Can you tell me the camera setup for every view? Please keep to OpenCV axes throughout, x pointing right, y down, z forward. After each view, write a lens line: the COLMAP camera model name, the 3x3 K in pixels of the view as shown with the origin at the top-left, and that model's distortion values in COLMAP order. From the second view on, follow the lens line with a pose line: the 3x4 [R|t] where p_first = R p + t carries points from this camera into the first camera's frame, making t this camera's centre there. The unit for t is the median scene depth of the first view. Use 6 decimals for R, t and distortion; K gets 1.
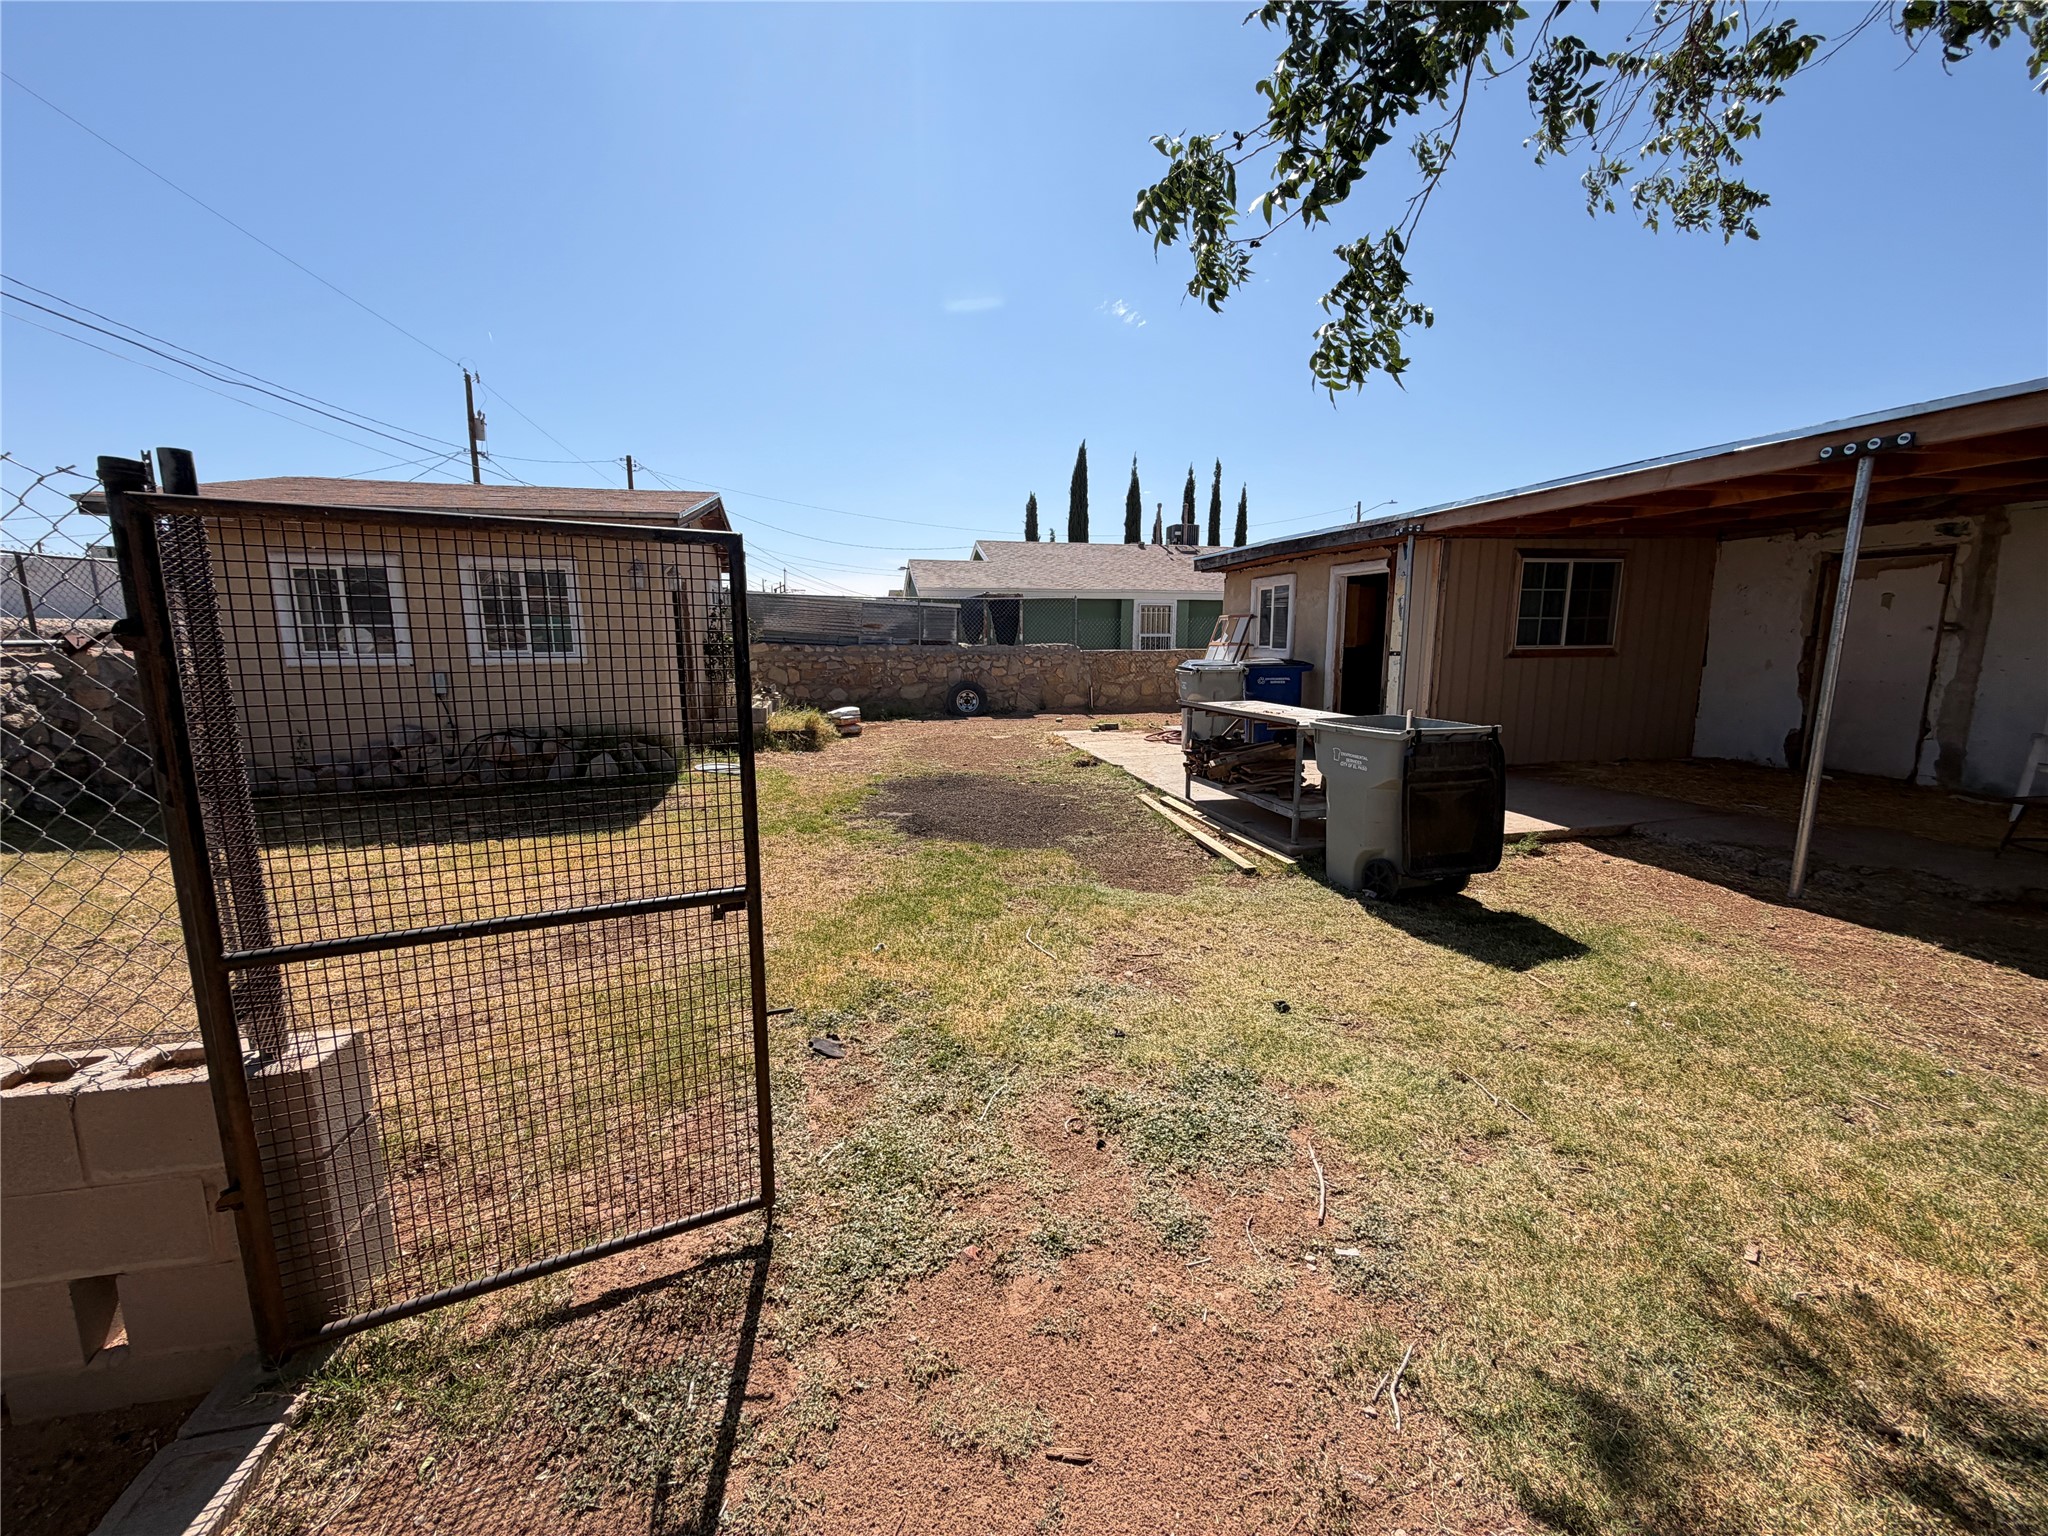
lens RADIAL K [[821.6, 0, 1024.0], [0, 821.6, 768.0], [0, 0, 1]] dist [0.001011, 0.000775]
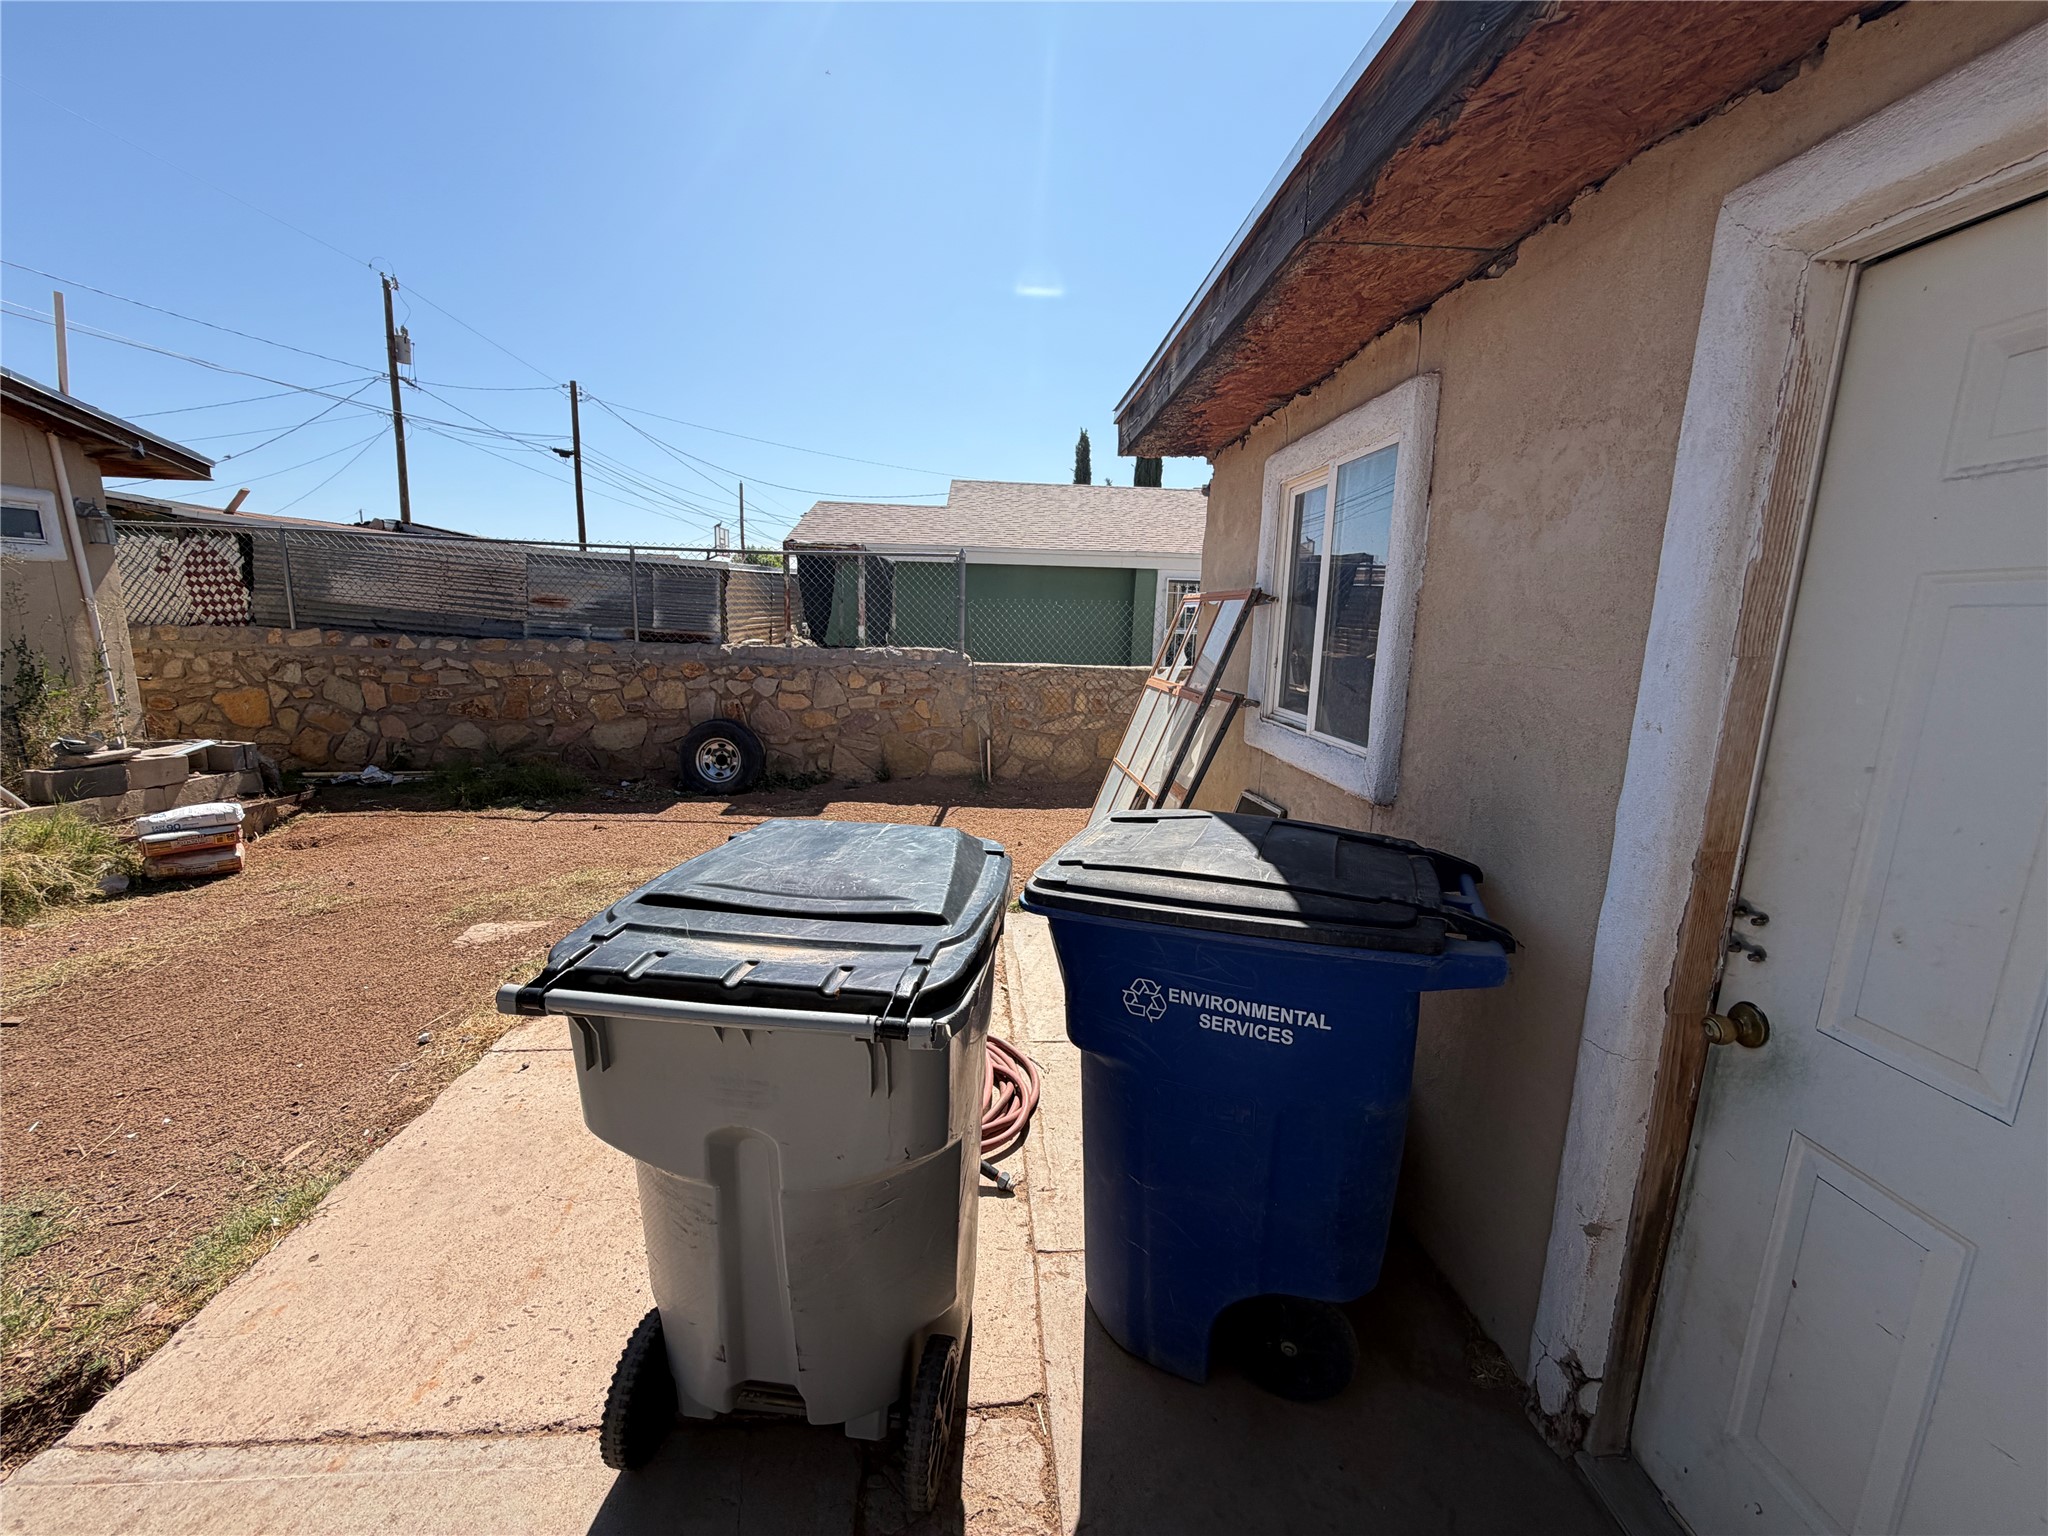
lens RADIAL K [[821.6, 0, 1024.0], [0, 821.6, 768.0], [0, 0, 1]] dist [0.001011, 0.000775]
pose [[0.986470, 0.058055, -0.153318, 0.185049], [-0.054882, 0.998184, 0.024852, -0.098446], [0.154482, -0.016101, 0.987864, 0.542202]]
